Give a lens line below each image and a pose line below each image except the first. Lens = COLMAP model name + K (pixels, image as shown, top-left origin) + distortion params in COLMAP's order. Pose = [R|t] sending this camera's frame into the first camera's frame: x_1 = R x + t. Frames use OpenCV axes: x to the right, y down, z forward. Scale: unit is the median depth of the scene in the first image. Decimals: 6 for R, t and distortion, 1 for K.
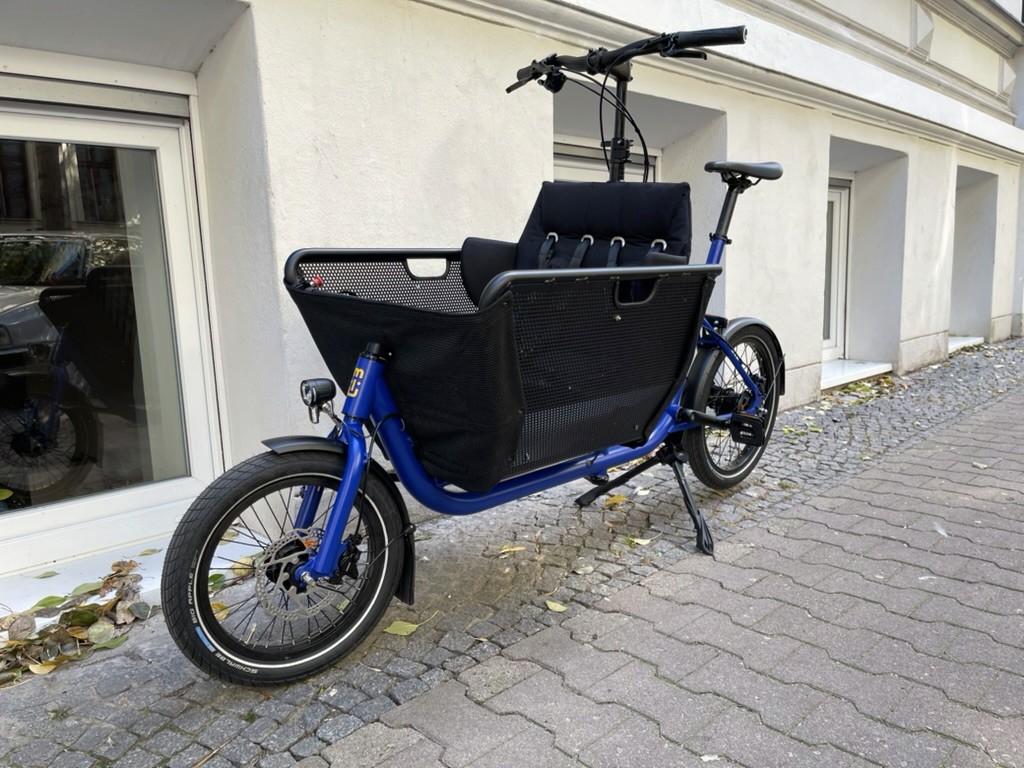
lens RADIAL K [[771.5, 0, 512.0], [0, 771.5, 384.0], [0, 0, 1]] dist [0.077843, -0.108366]
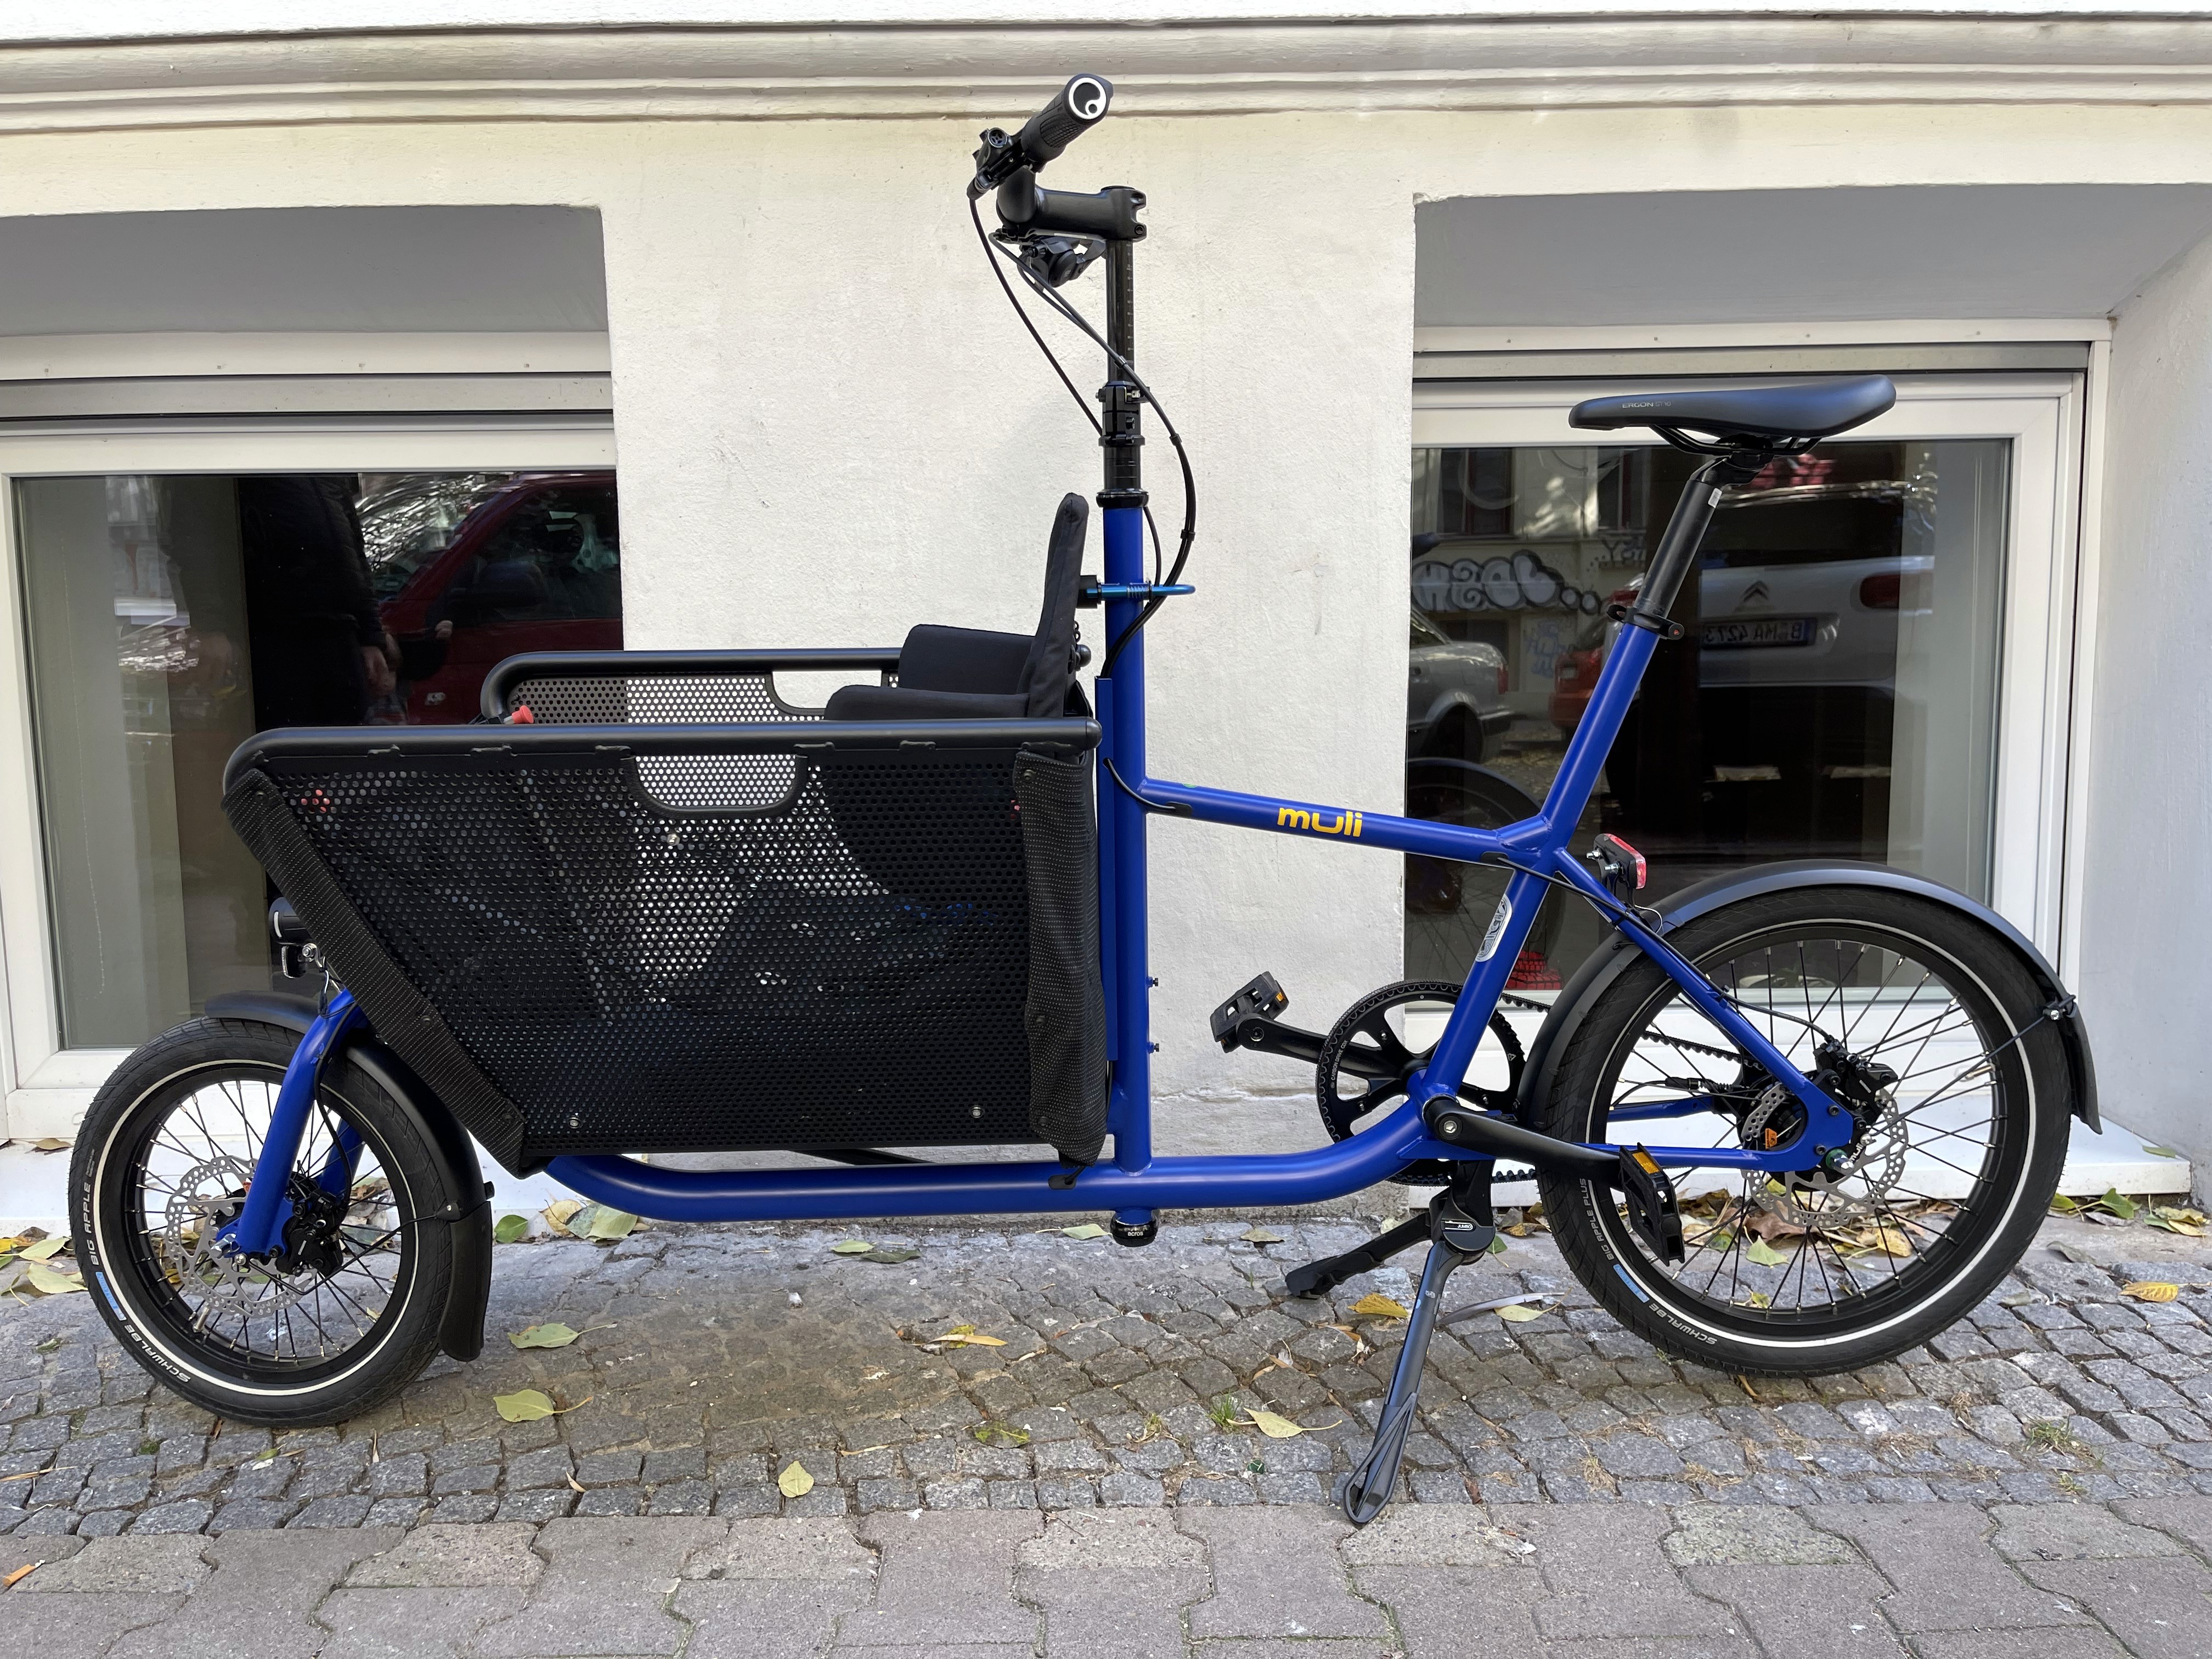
lens RADIAL K [[1666.5, 0, 1106.0], [0, 1666.5, 829.5], [0, 0, 1]] dist [0.077843, -0.108366]
pose [[0.717385, 0.091293, -0.690670, 0.713787], [-0.108385, 0.993931, 0.018801, -0.100199], [0.688195, 0.061370, 0.722926, 0.375258]]
